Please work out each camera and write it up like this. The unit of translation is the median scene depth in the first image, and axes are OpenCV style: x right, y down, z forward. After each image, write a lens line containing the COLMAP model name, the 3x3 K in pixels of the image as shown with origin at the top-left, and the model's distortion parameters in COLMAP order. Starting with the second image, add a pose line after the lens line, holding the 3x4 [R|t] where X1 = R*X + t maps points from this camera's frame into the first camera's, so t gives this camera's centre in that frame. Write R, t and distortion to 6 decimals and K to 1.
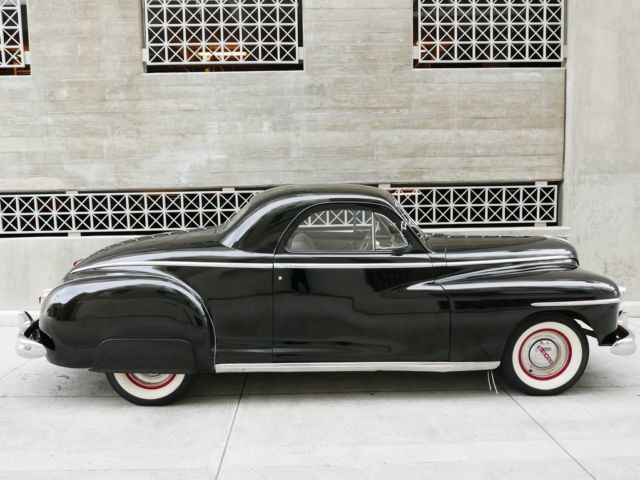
lens RADIAL K [[441.8, 0, 320.4], [0, 441.8, 248.9], [0, 0, 1]] dist [-0.023646, 0.001379]
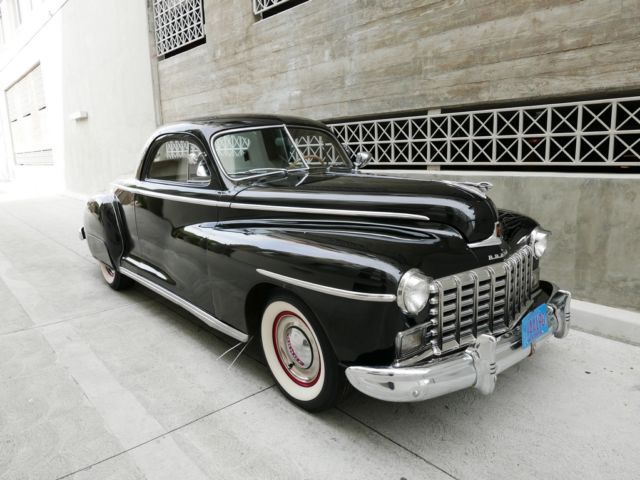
lens RADIAL K [[459.7, 0, 320.0], [0, 459.7, 240.0], [0, 0, 1]] dist [-0.017755, 0.002193]
pose [[0.633357, 0.148274, -0.759522, 0.663272], [-0.056857, 0.987736, 0.145413, -0.029577], [0.771768, -0.048914, 0.634020, 0.347178]]
